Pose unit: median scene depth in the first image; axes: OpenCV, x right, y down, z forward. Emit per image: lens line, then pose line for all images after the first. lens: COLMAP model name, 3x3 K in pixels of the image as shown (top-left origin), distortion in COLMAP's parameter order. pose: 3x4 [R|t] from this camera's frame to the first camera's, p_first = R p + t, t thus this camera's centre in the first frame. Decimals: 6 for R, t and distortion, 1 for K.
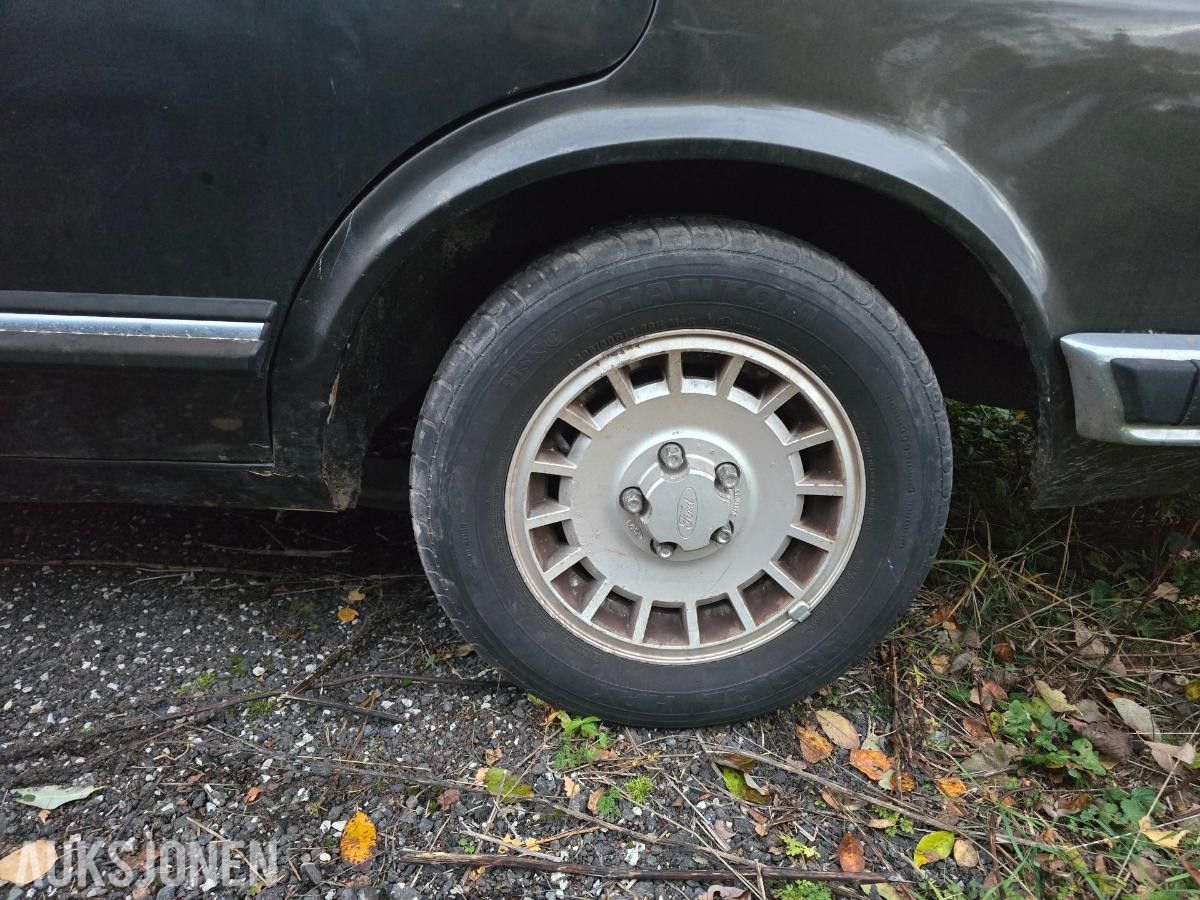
lens RADIAL K [[812.8, 0, 619.6], [0, 812.8, 448.3], [0, 0, 1]] dist [0.054673, -0.046570]
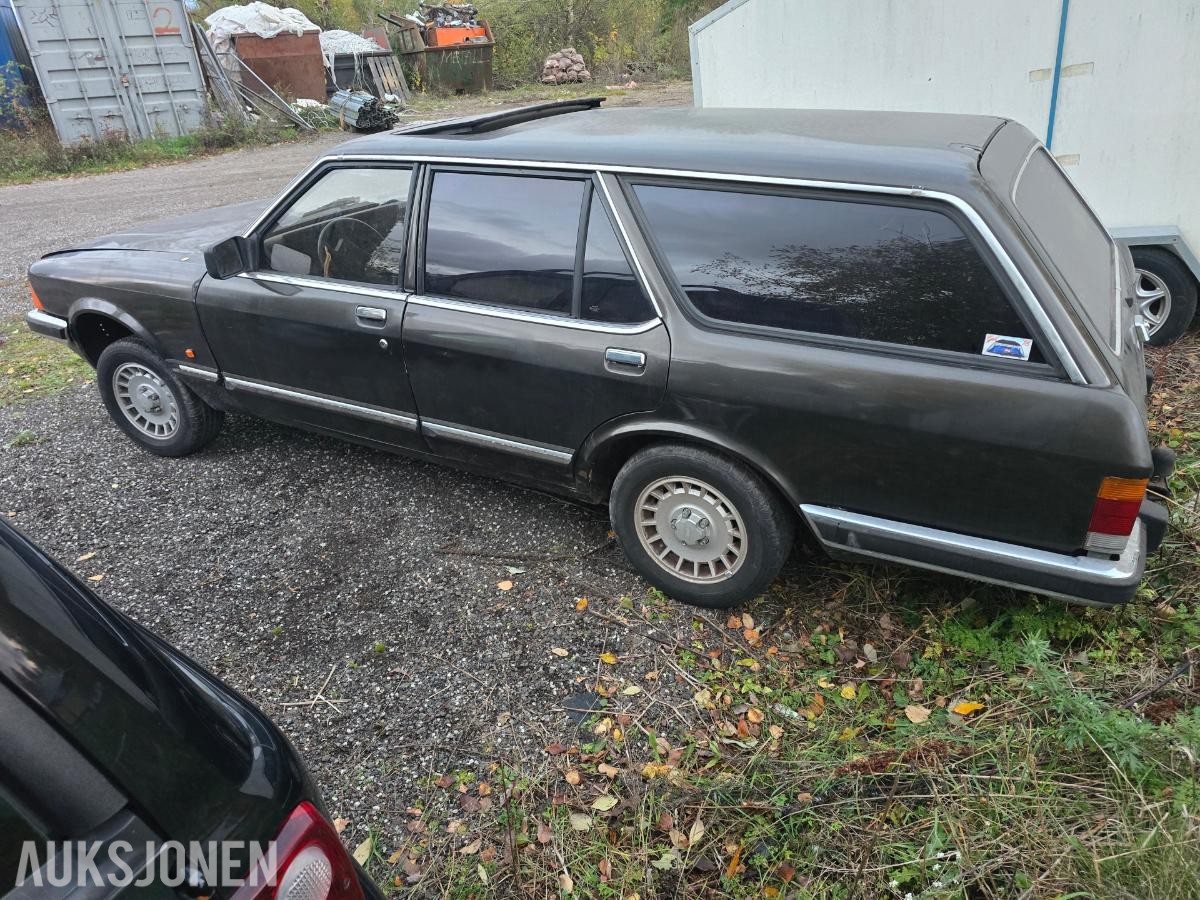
lens RADIAL K [[808.9, 0, 600.0], [0, 808.9, 450.0], [0, 0, 1]] dist [0.061600, -0.050598]
pose [[0.839531, 0.170455, -0.515881, 1.253881], [-0.101686, 0.982029, 0.158997, -0.636874], [0.533711, -0.081025, 0.841776, -1.590611]]
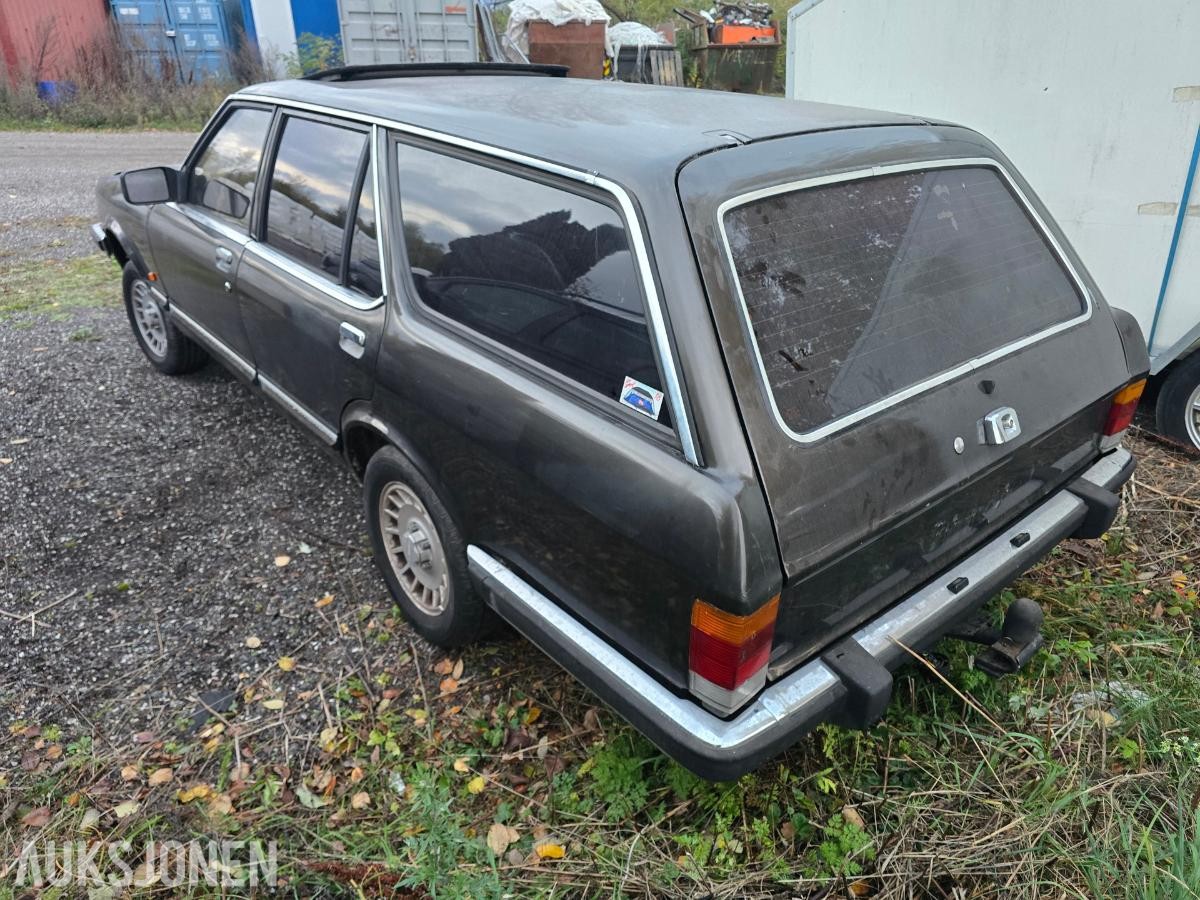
lens RADIAL K [[816.8, 0, 589.8], [0, 816.8, 452.2], [0, 0, 1]] dist [0.037496, -0.026522]
pose [[0.591002, 0.329019, -0.736521, 2.167162], [-0.260860, 0.941932, 0.211459, -0.886339], [0.763327, 0.067156, 0.642512, -0.241790]]
